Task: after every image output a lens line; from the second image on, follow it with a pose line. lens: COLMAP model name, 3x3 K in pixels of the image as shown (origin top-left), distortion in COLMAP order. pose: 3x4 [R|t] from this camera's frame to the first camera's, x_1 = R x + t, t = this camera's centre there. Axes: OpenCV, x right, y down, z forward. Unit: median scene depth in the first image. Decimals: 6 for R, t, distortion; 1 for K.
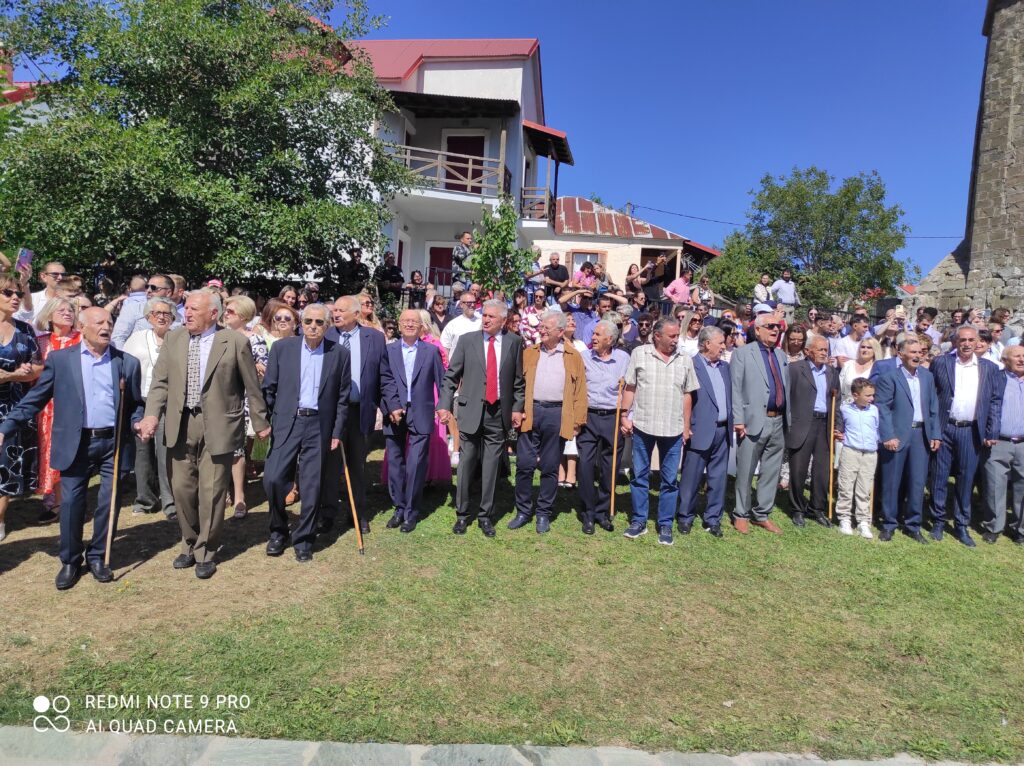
lens RADIAL K [[750.4, 0, 516.9], [0, 750.4, 391.6], [0, 0, 1]] dist [0.041729, -0.028793]
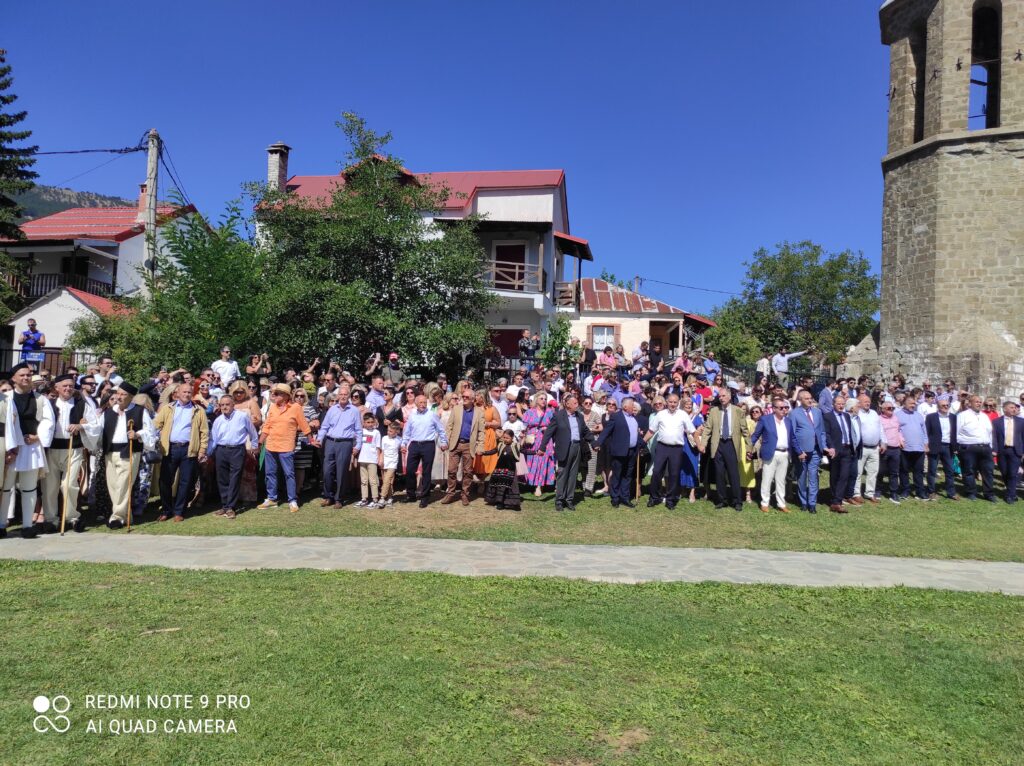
lens RADIAL K [[750.4, 0, 505.4], [0, 750.4, 384.1], [0, 0, 1]] dist [0.041729, -0.028793]
pose [[0.999221, -0.023755, -0.031516, -0.045444], [0.021063, 0.996315, -0.083146, 0.009723], [0.033375, 0.082418, 0.996039, -0.303068]]
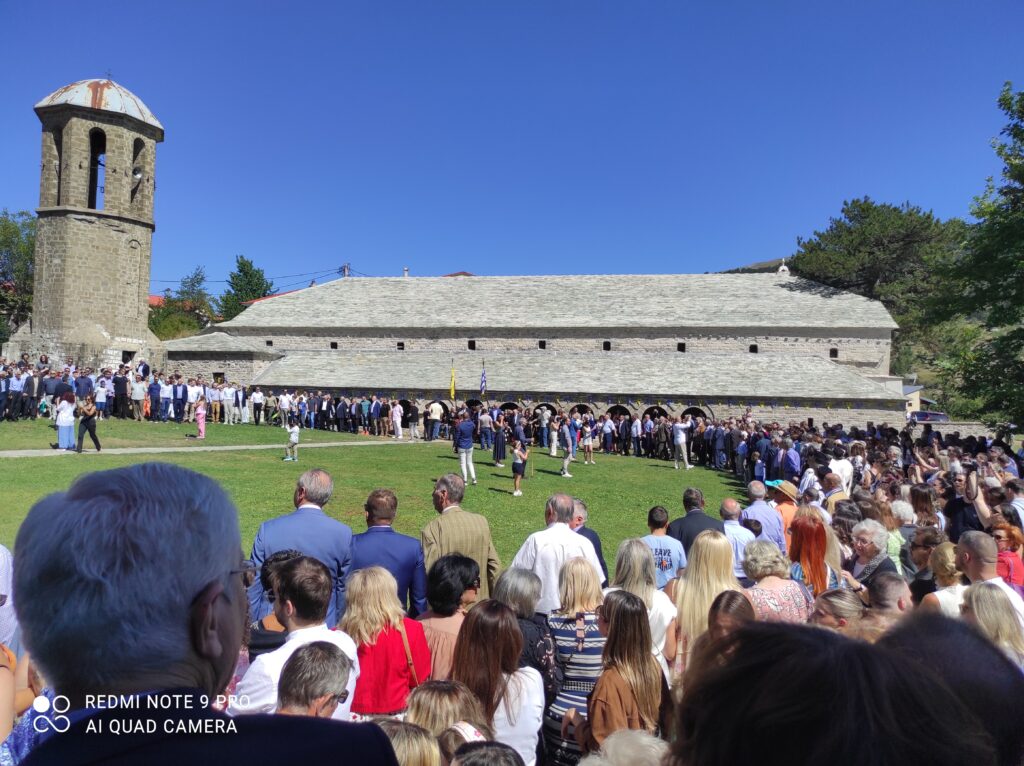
lens RADIAL K [[750.4, 0, 503.5], [0, 750.4, 384.1], [0, 0, 1]] dist [0.041729, -0.028793]
pose [[0.651996, -0.033162, 0.757497, -0.126460], [0.030353, 0.999384, 0.017627, -0.005996], [-0.757615, 0.011500, 0.652601, -1.009915]]
